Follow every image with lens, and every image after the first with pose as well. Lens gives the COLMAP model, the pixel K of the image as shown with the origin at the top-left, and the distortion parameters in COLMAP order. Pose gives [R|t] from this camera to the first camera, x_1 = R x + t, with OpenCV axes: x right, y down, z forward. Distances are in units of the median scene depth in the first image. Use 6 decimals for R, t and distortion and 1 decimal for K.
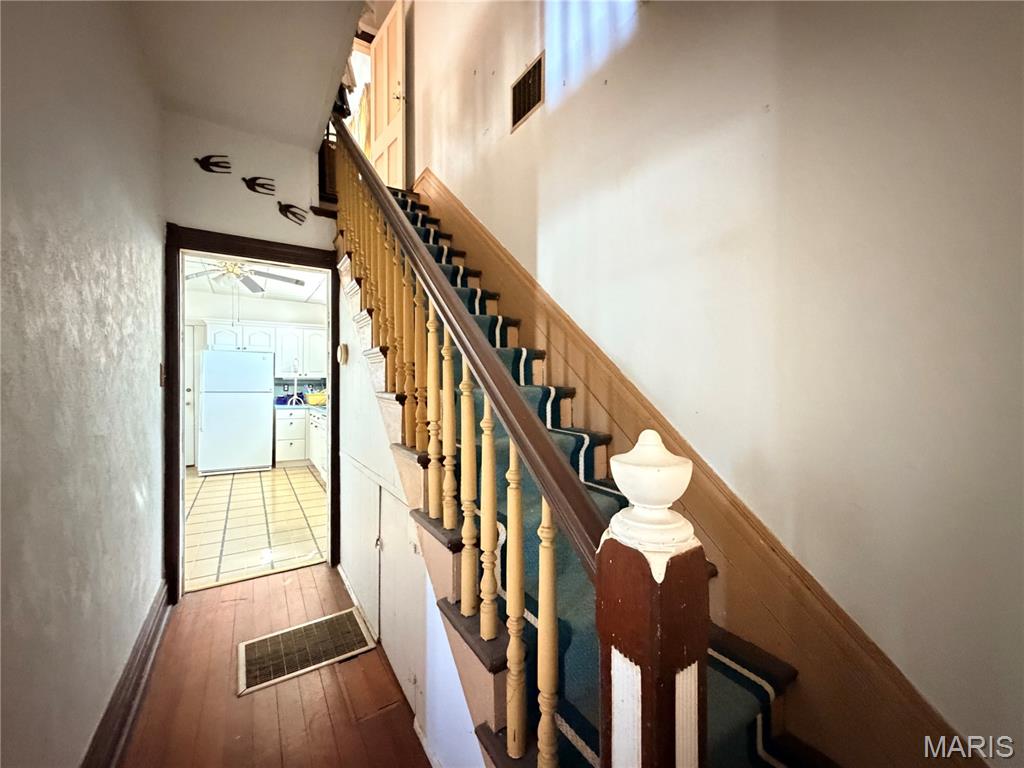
lens RADIAL K [[408.4, 0, 514.7], [0, 408.4, 384.9], [0, 0, 1]] dist [0.006539, -0.000941]
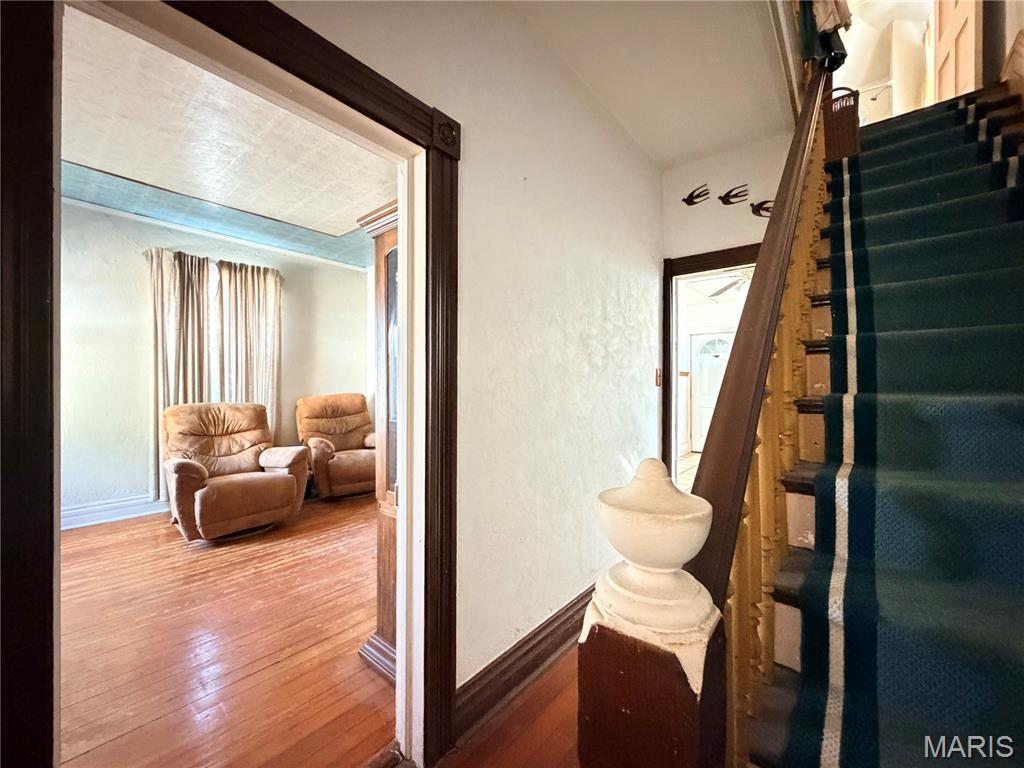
lens RADIAL K [[408.4, 0, 511.2], [0, 408.4, 387.0], [0, 0, 1]] dist [0.006539, -0.000941]
pose [[0.314718, 0.011660, -0.949114, 0.353680], [-0.002351, 0.999931, 0.011505, -0.008941], [0.949182, -0.001389, 0.314724, 0.205342]]
